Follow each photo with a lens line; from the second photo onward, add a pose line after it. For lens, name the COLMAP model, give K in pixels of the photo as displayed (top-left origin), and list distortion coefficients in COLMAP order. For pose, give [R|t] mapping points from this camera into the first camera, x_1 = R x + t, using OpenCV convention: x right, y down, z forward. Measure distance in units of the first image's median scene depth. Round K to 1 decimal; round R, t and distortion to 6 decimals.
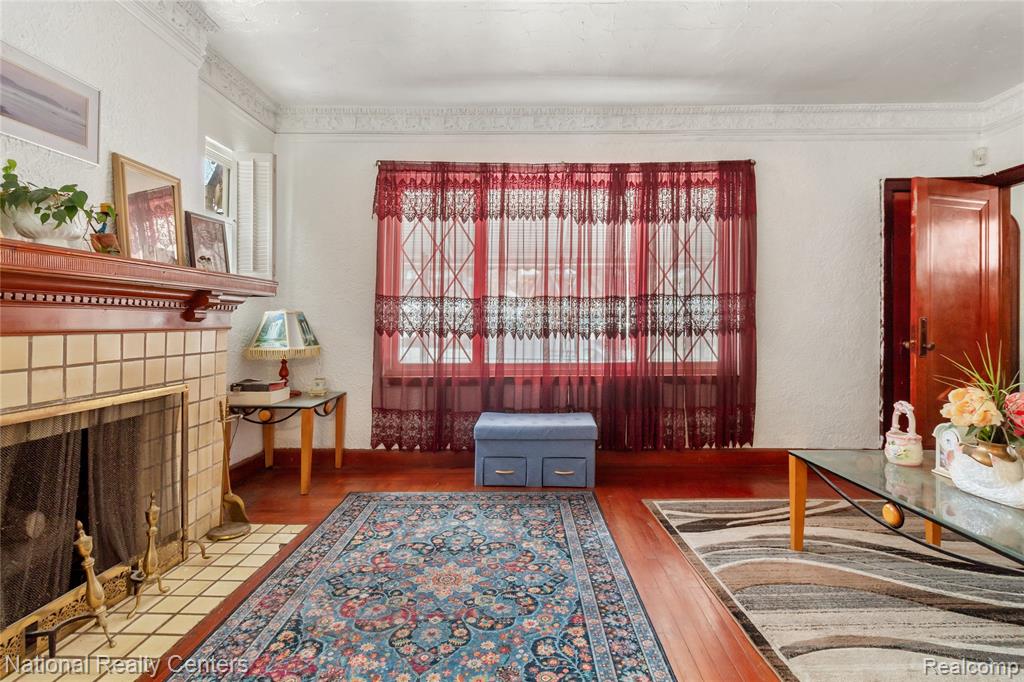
lens RADIAL K [[468.5, 0, 510.9], [0, 468.5, 323.8], [0, 0, 1]] dist [-0.000367, -0.000098]
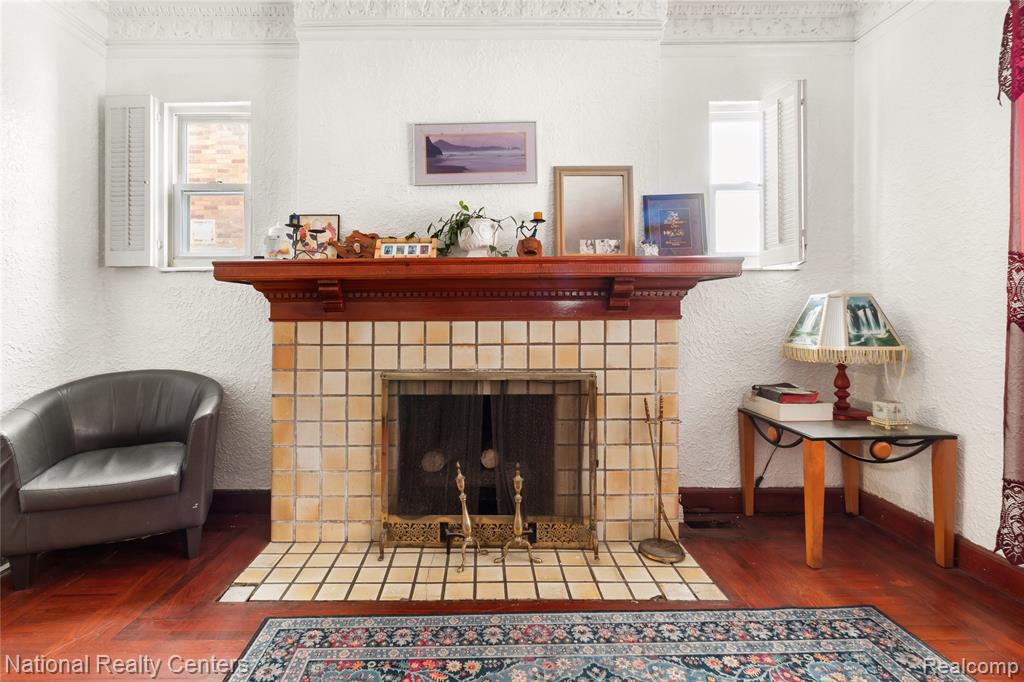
lens RADIAL K [[493.5, 0, 508.9], [0, 493.5, 301.4], [0, 0, 1]] dist [0.001404, -0.000086]
pose [[0.065933, -0.017413, -0.997672, 0.319475], [0.002611, 0.999847, -0.017278, -0.006069], [0.997821, -0.001466, 0.065968, 0.687275]]
